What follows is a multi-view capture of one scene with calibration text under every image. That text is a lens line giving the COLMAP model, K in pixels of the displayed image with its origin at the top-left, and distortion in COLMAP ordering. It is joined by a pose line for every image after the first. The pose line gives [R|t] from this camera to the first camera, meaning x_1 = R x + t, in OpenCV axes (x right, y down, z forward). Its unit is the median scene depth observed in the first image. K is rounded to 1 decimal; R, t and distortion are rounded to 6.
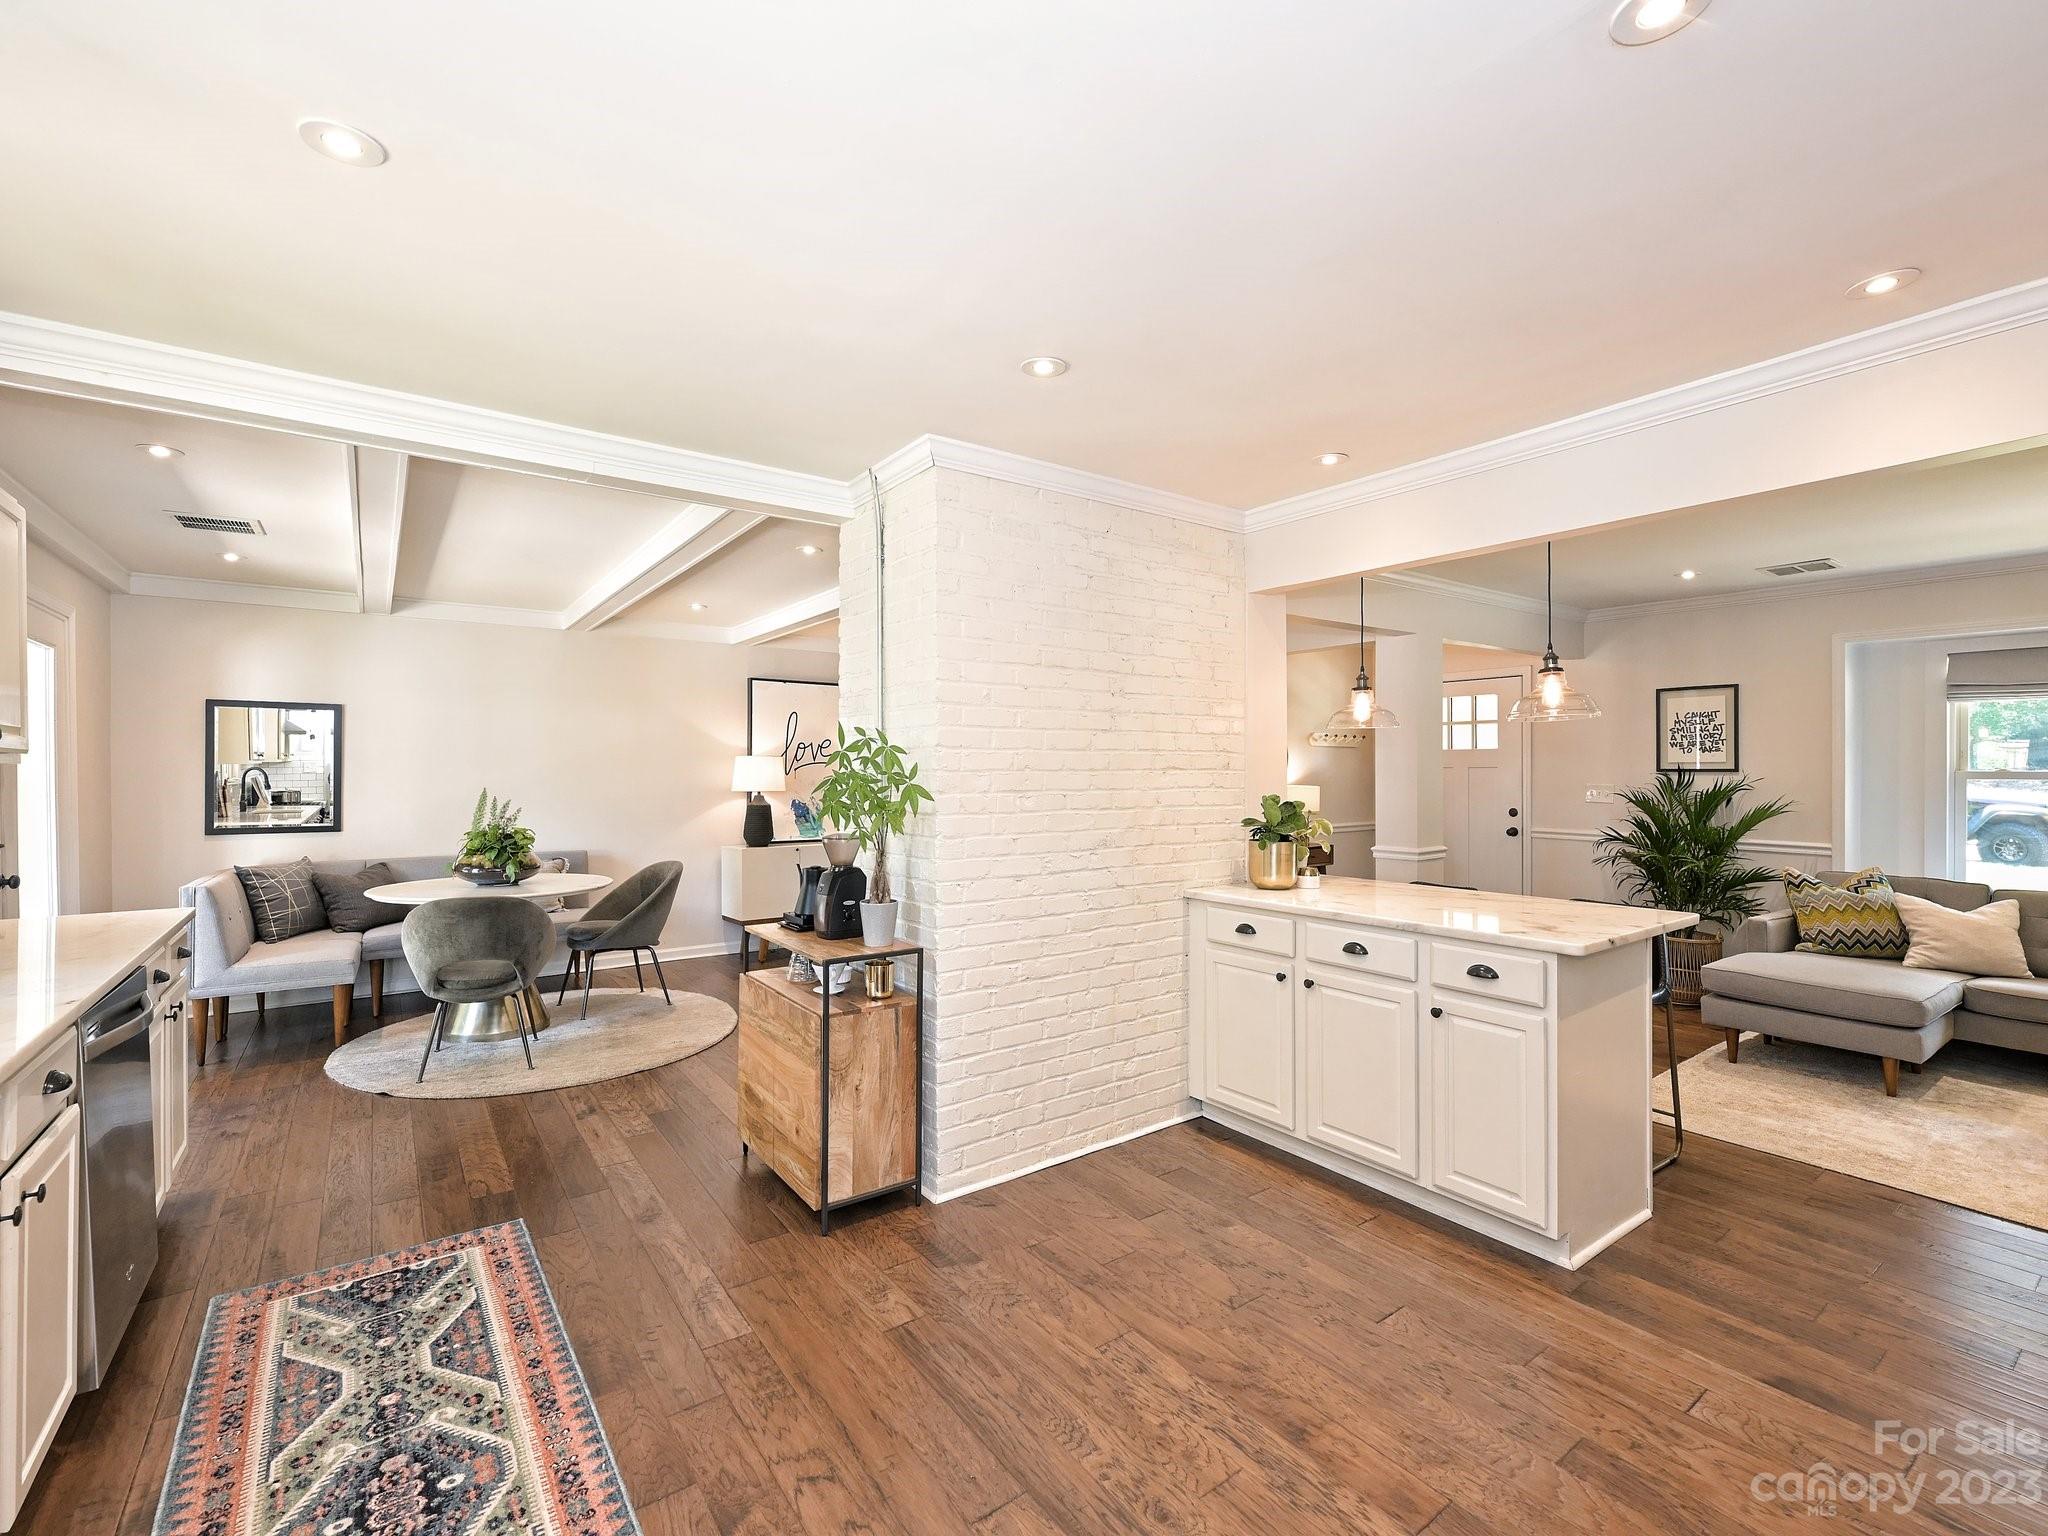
lens RADIAL K [[908.6, 0, 1015.0], [0, 908.6, 768.1], [0, 0, 1]] dist [0.001473, -0.000047]
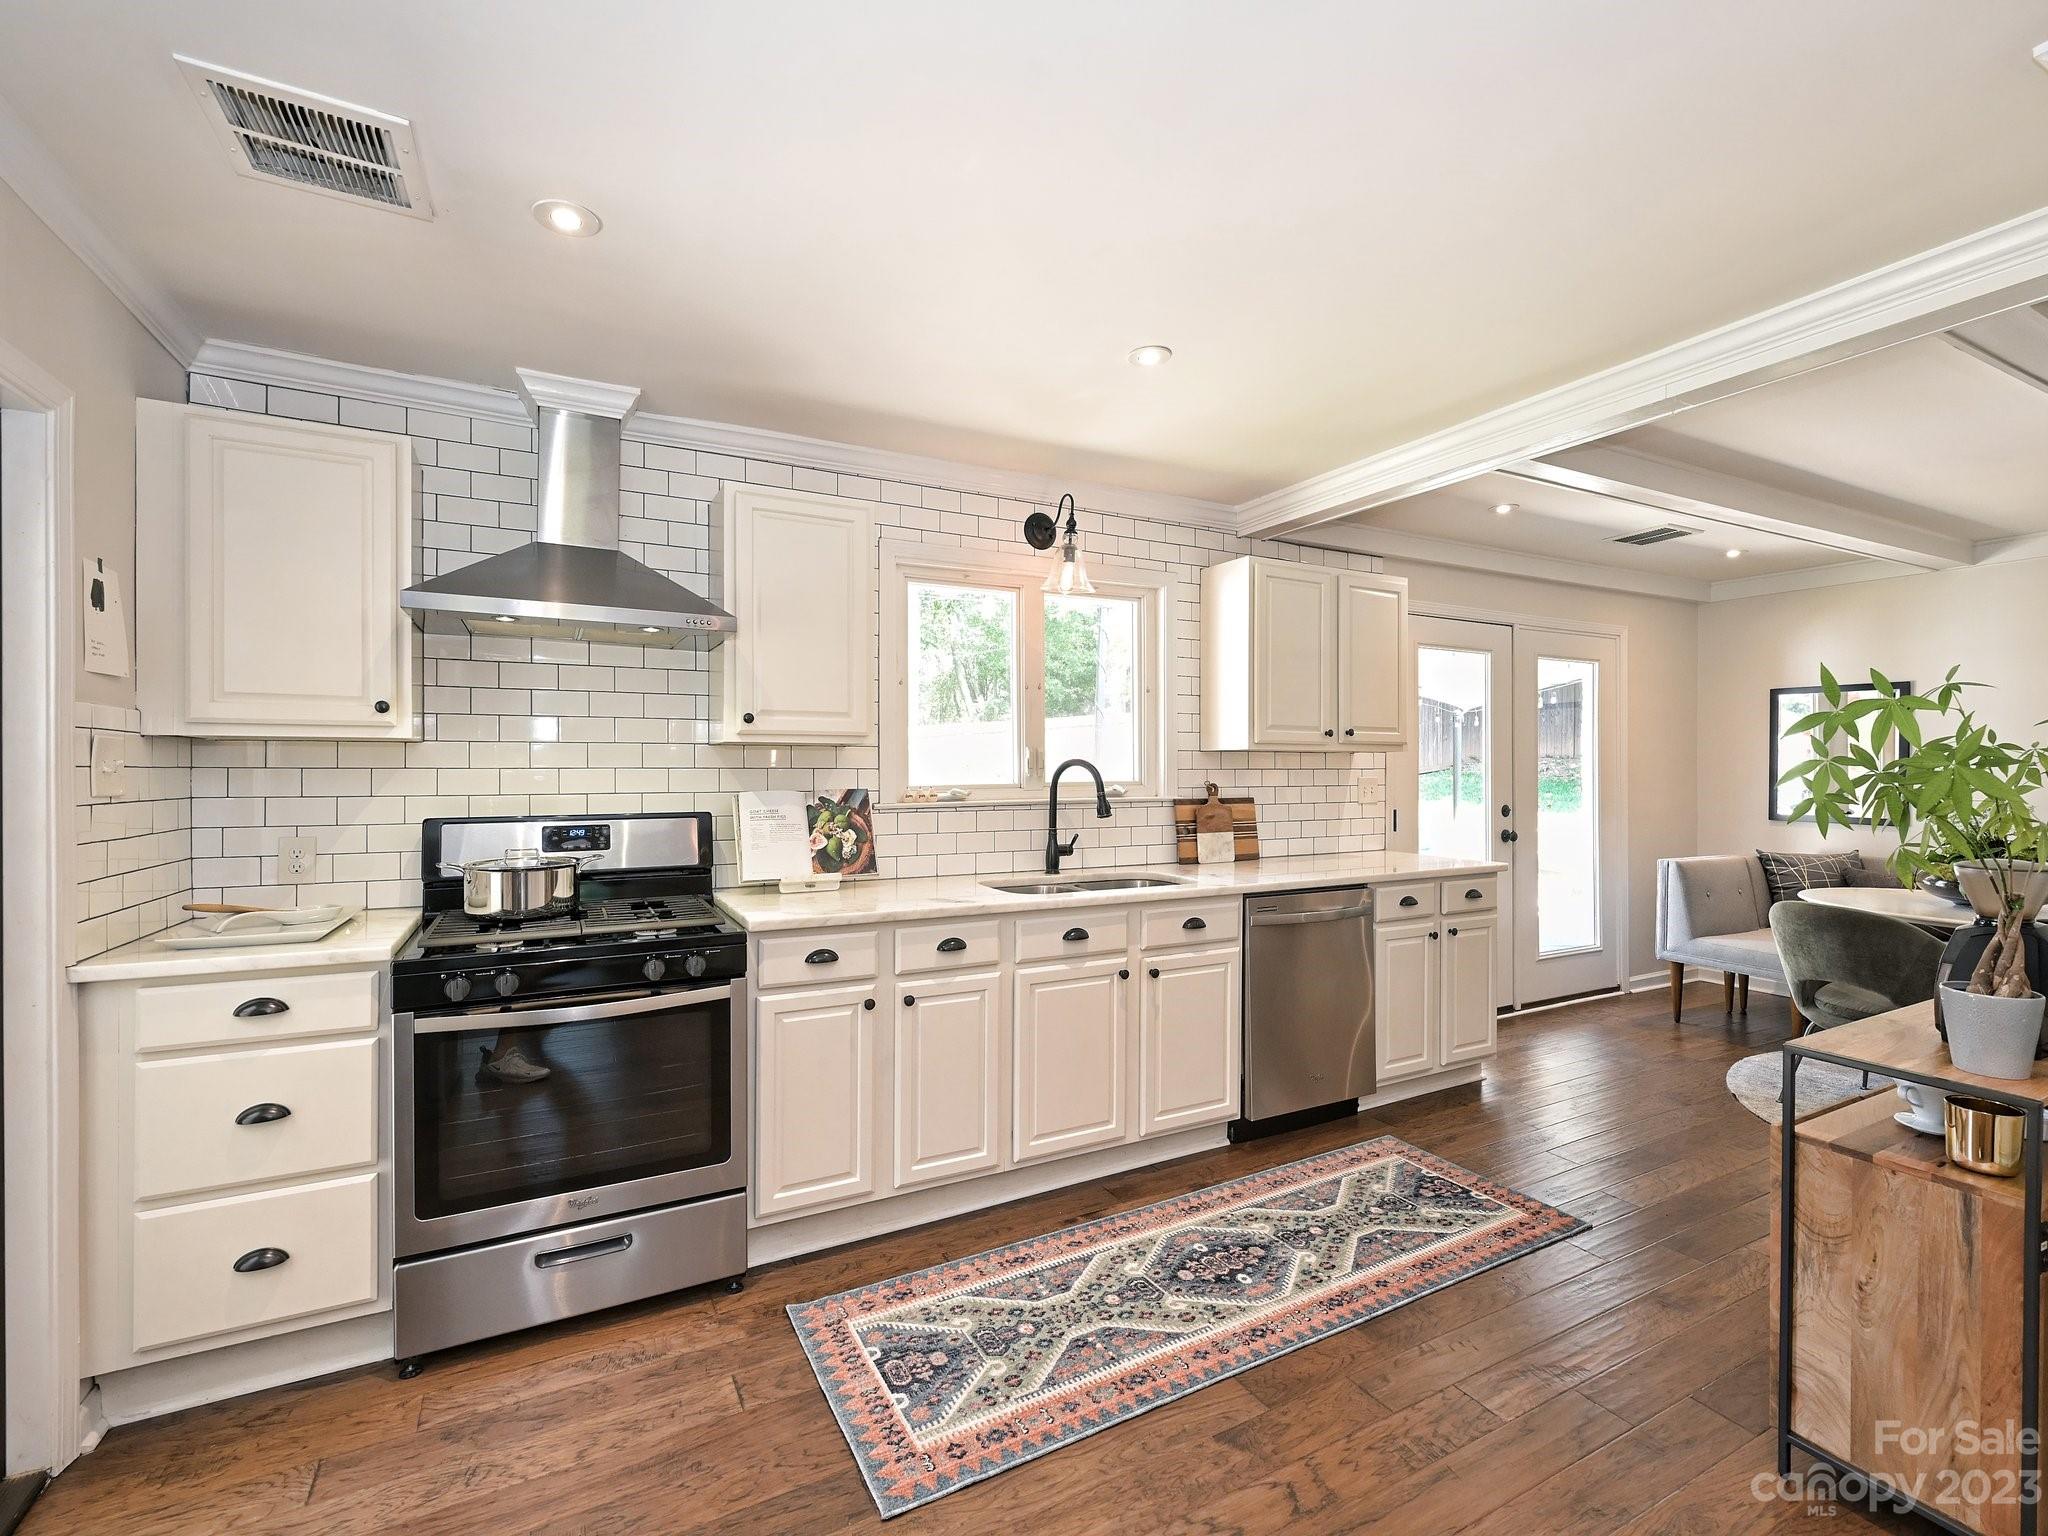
lens RADIAL K [[908.6, 0, 1024.0], [0, 908.6, 768.0], [0, 0, 1]] dist [-0.001279, -0.000005]
pose [[-0.138278, 0.004118, -0.990385, 0.285081], [0.003053, 0.999988, 0.003731, 0.008575], [0.990389, -0.002507, -0.138289, 0.327574]]
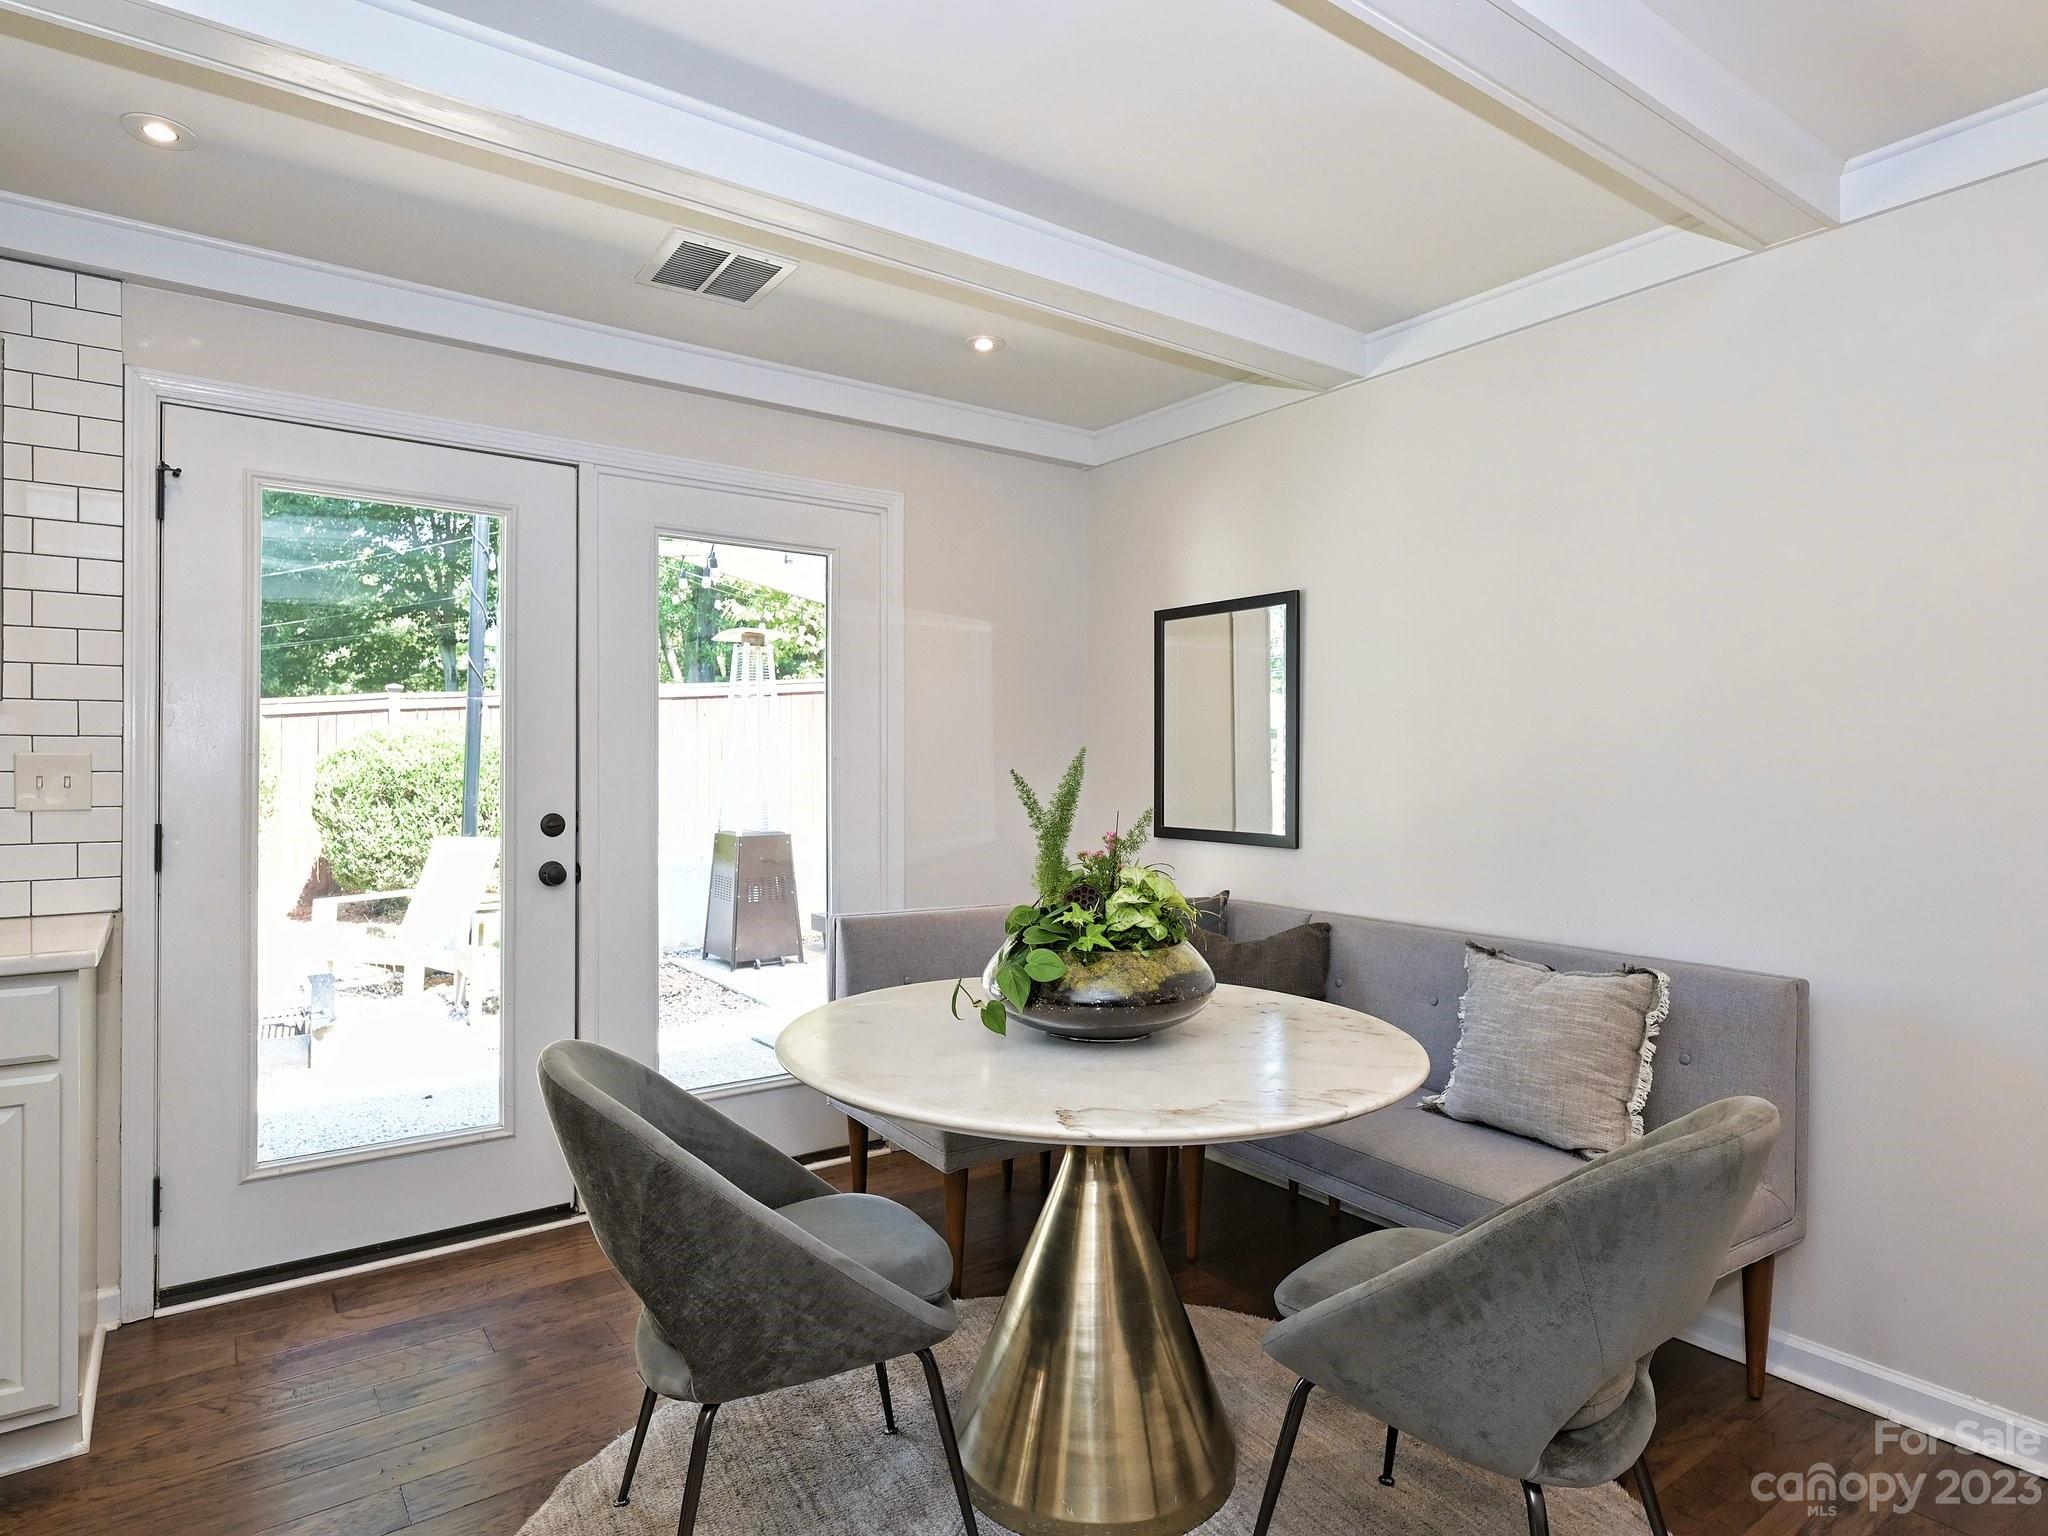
lens RADIAL K [[1148.2, 0, 1017.9], [0, 1148.2, 770.2], [0, 0, 1]] dist [-0.002499, 0.000741]
pose [[0.011580, 0.002999, -0.999928, -0.141746], [0.001481, 0.999994, 0.003016, 0.029205], [0.999932, -0.001516, 0.011576, 0.990042]]
